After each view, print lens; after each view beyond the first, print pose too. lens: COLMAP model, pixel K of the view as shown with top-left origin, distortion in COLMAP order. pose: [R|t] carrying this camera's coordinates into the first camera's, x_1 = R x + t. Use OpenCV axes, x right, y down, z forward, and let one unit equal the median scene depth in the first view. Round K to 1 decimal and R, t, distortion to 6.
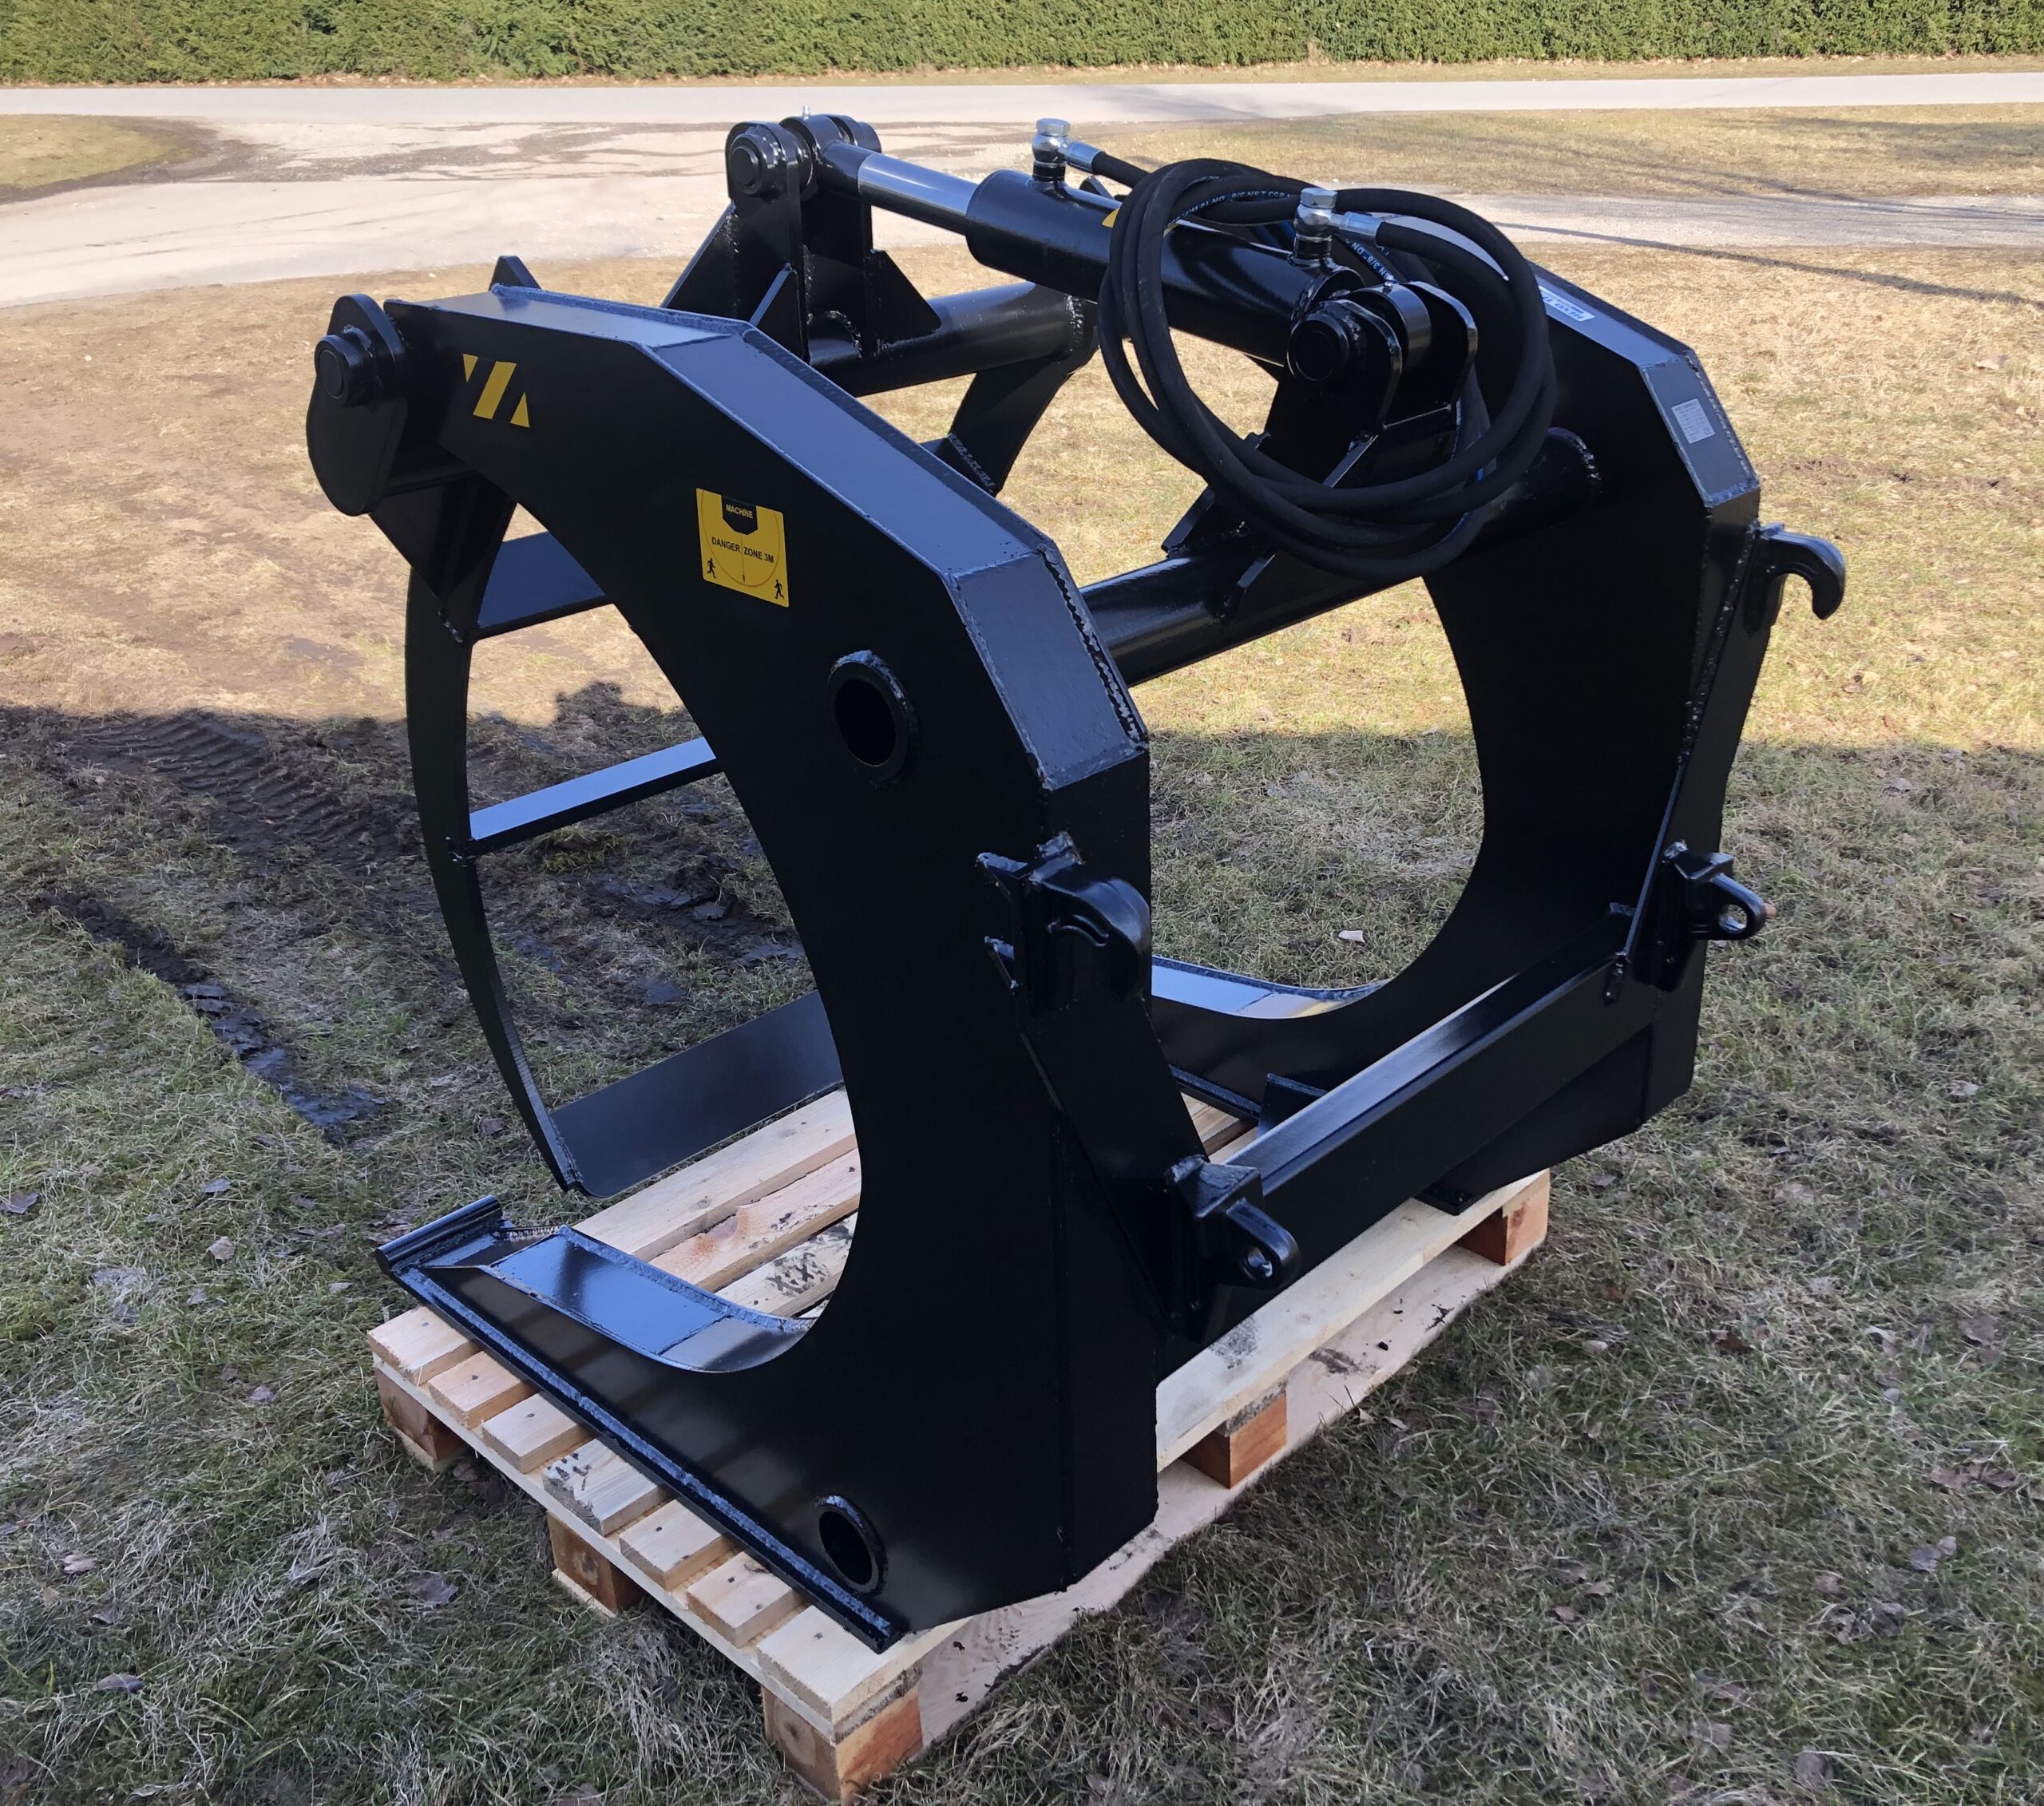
lens RADIAL K [[2084.6, 0, 1025.6], [0, 2084.6, 898.7], [0, 0, 1]] dist [0.039033, 0.000000]
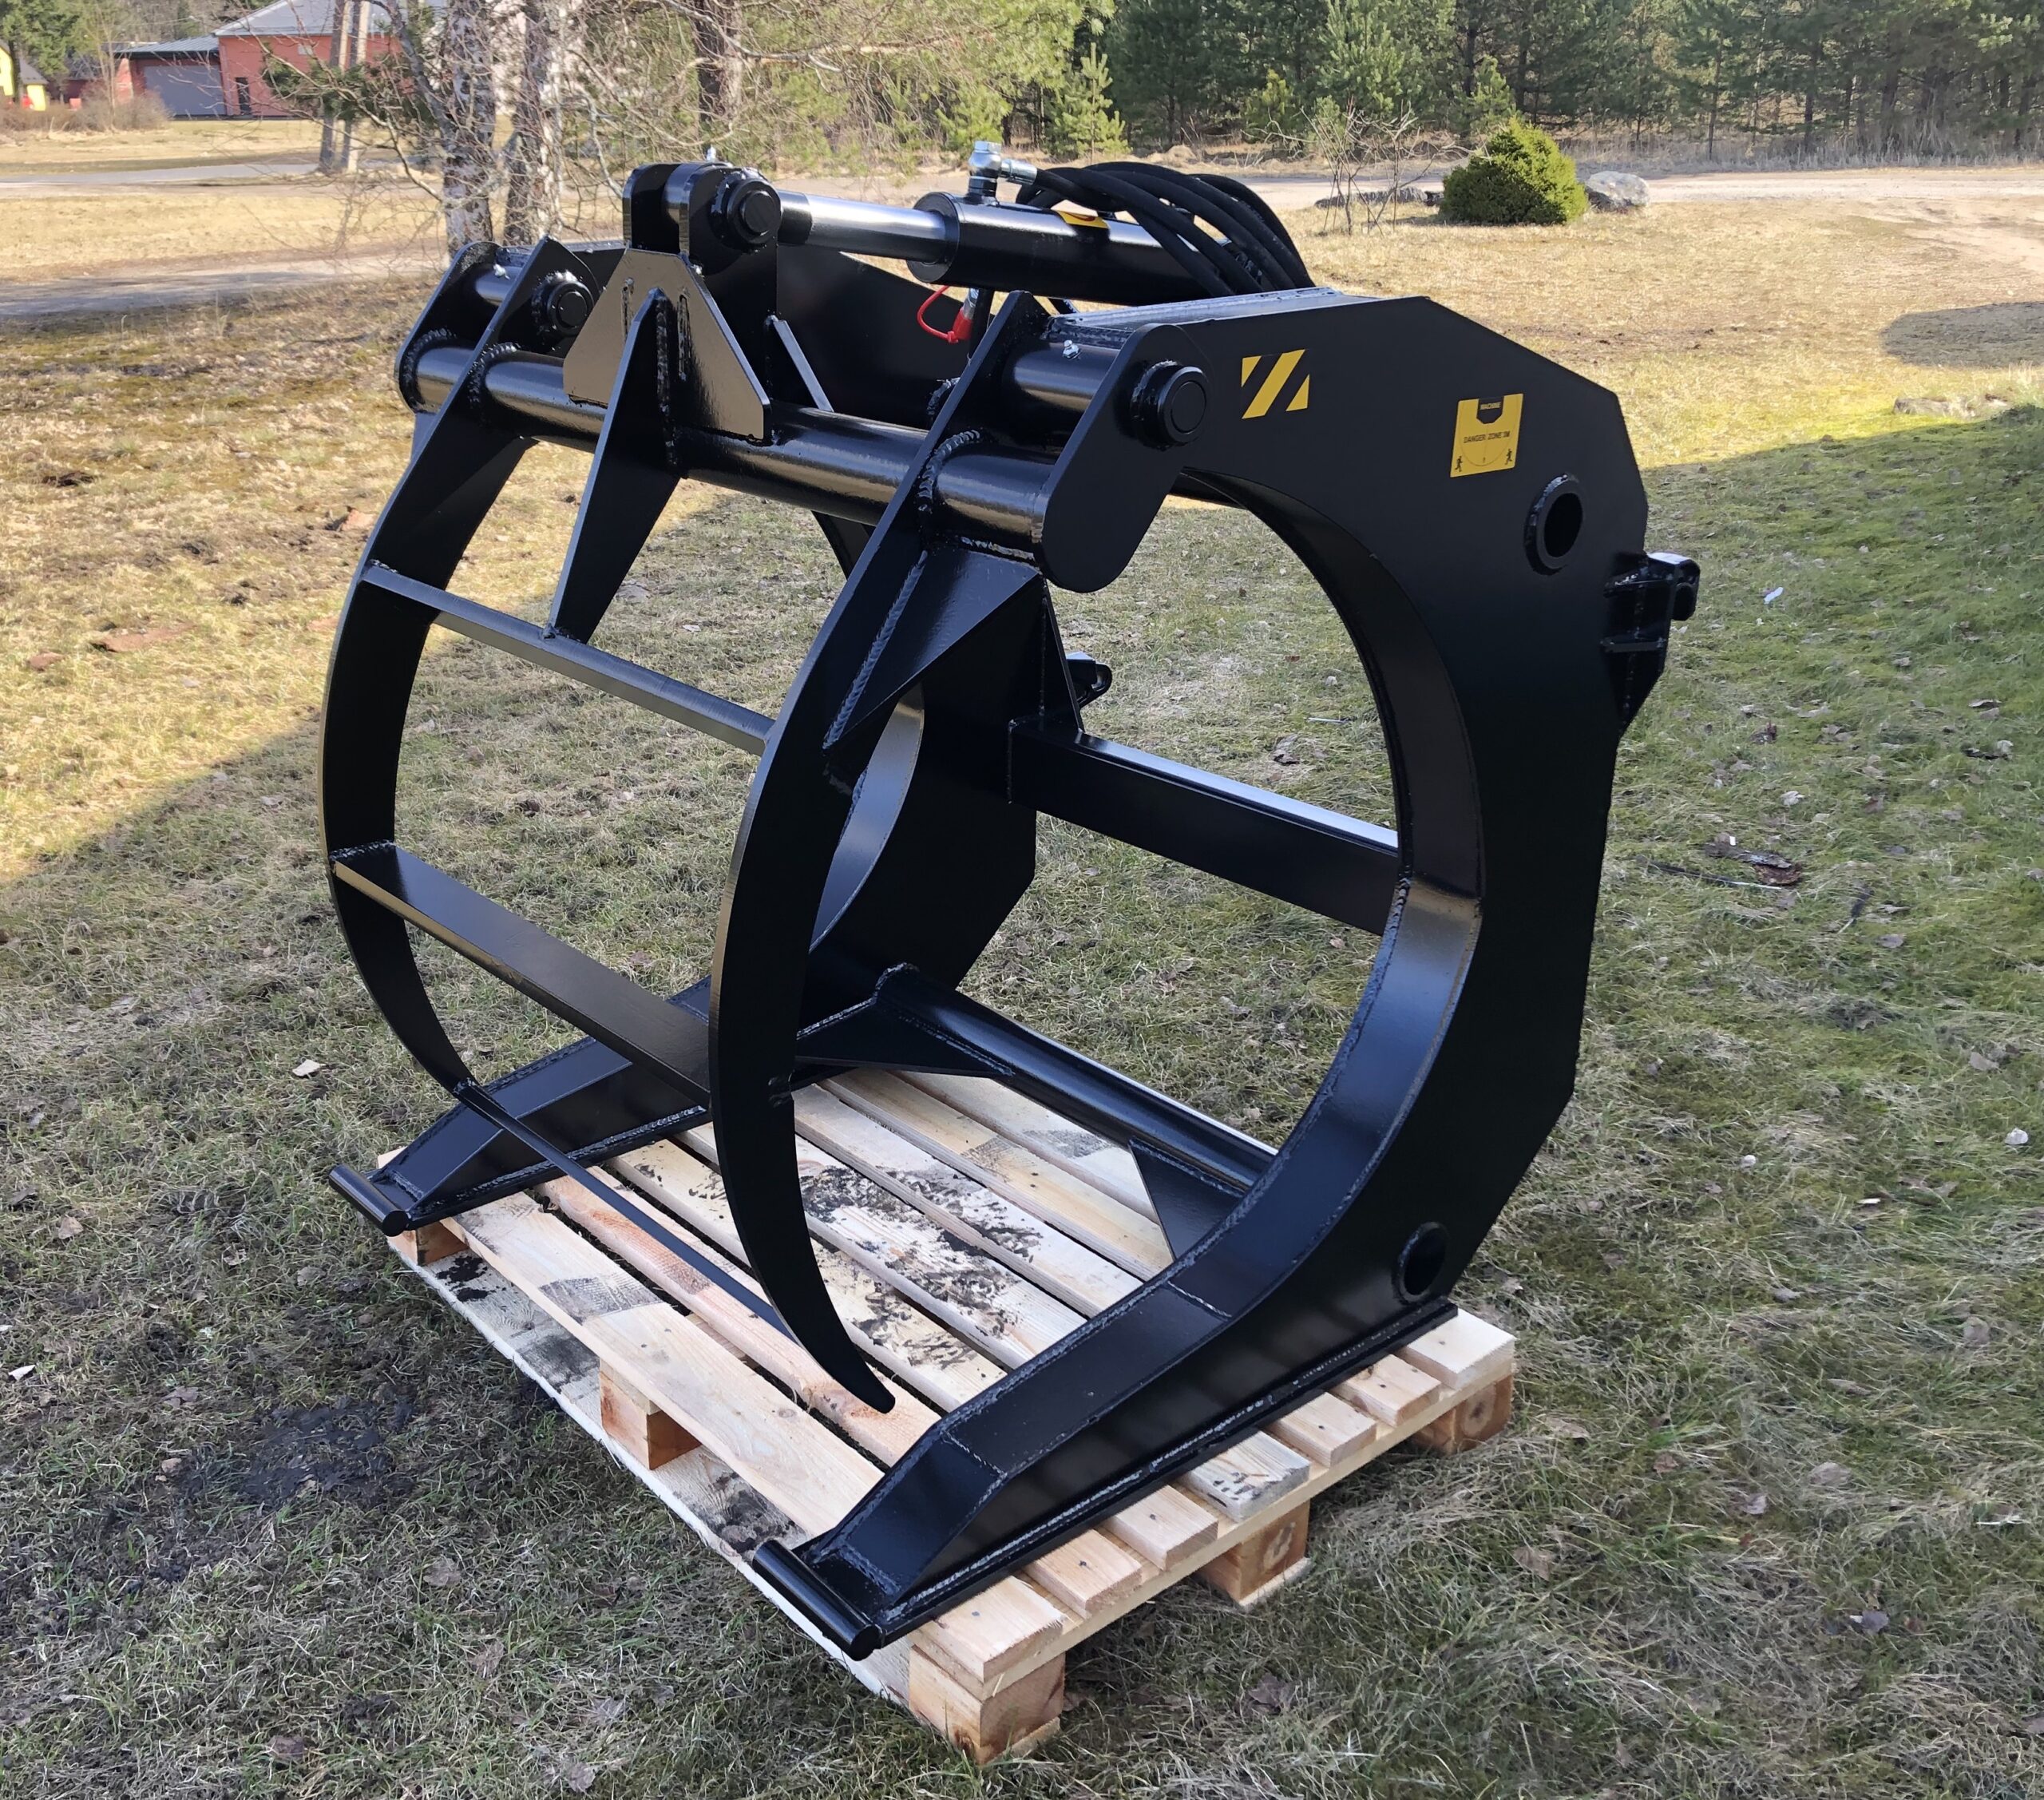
lens RADIAL K [[2084.8, 0, 1023.7], [0, 2084.8, 891.9], [0, 0, 1]] dist [0.039033, 0.000000]
pose [[0.081001, -0.349600, 0.933391, -1.320972], [0.412198, 0.864383, 0.287982, -0.373382], [-0.907486, 0.361416, 0.214120, 0.973790]]
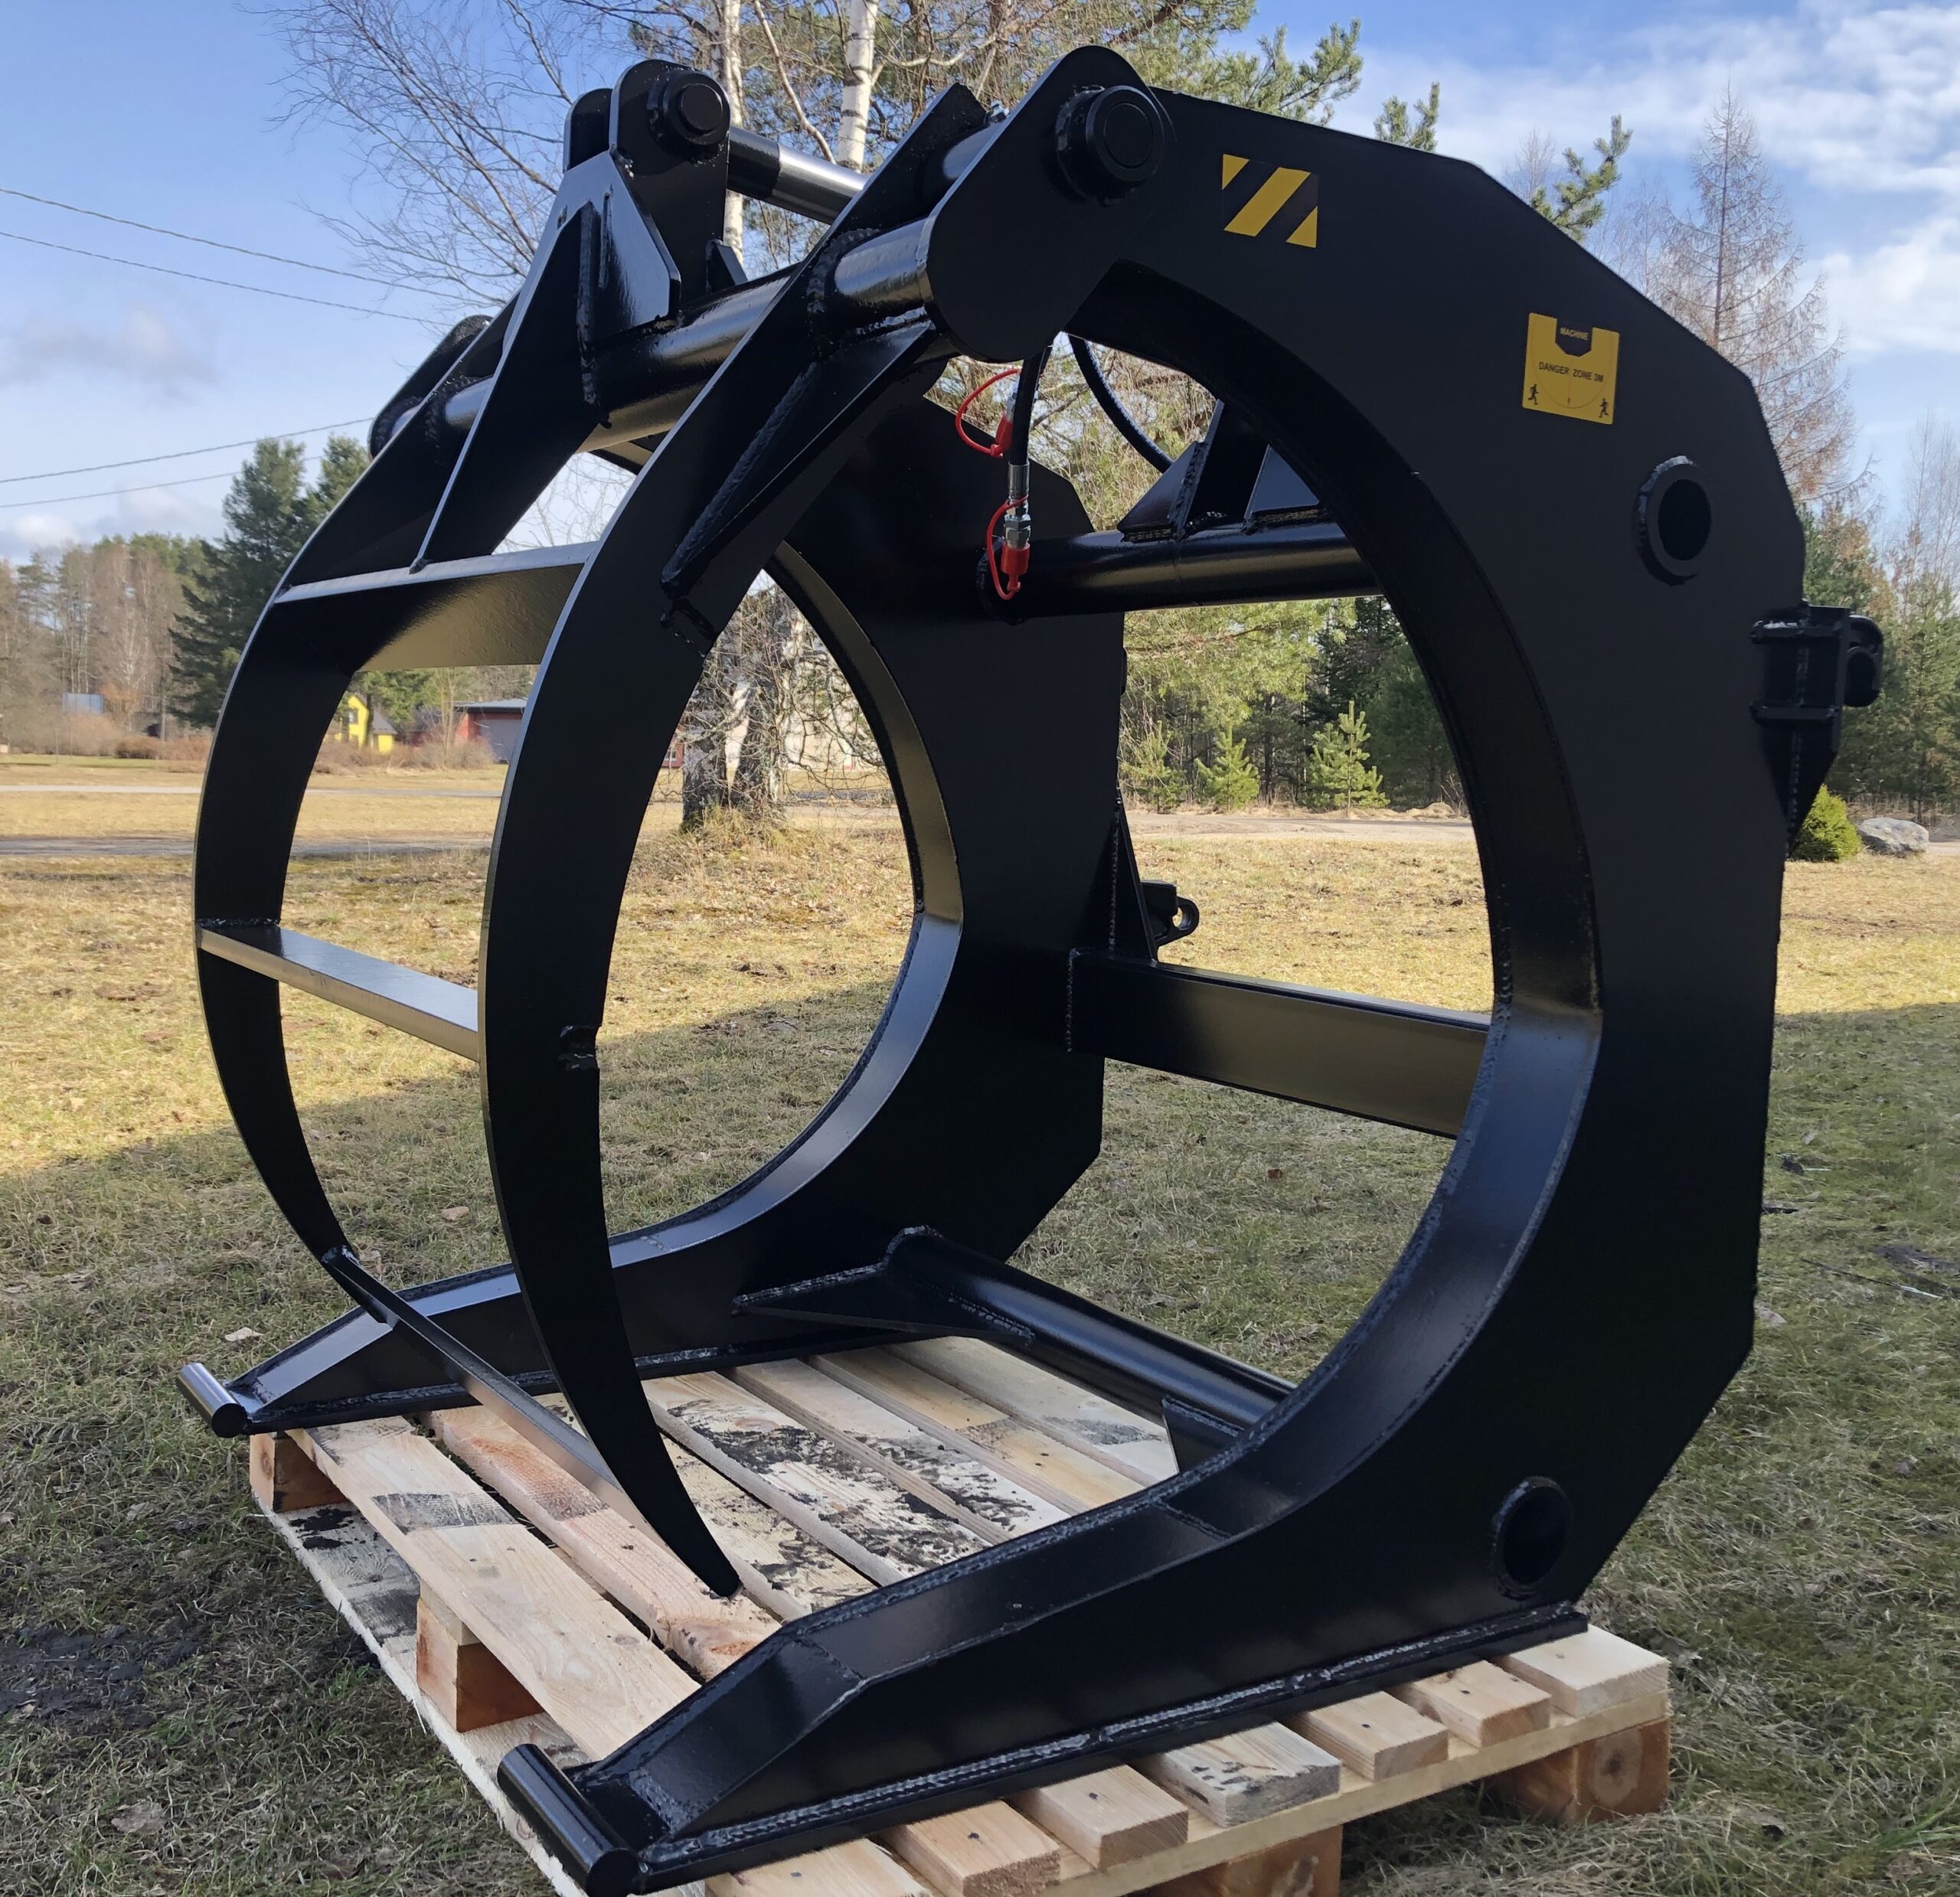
lens RADIAL K [[2104.9, 0, 983.4], [0, 2104.9, 959.5], [0, 0, 1]] dist [0.024696, 0.000000]
pose [[0.232604, -0.055179, 0.971005, -1.117707], [0.383316, 0.922777, -0.039385, 0.029352], [-0.893848, 0.381363, 0.235793, 1.010246]]
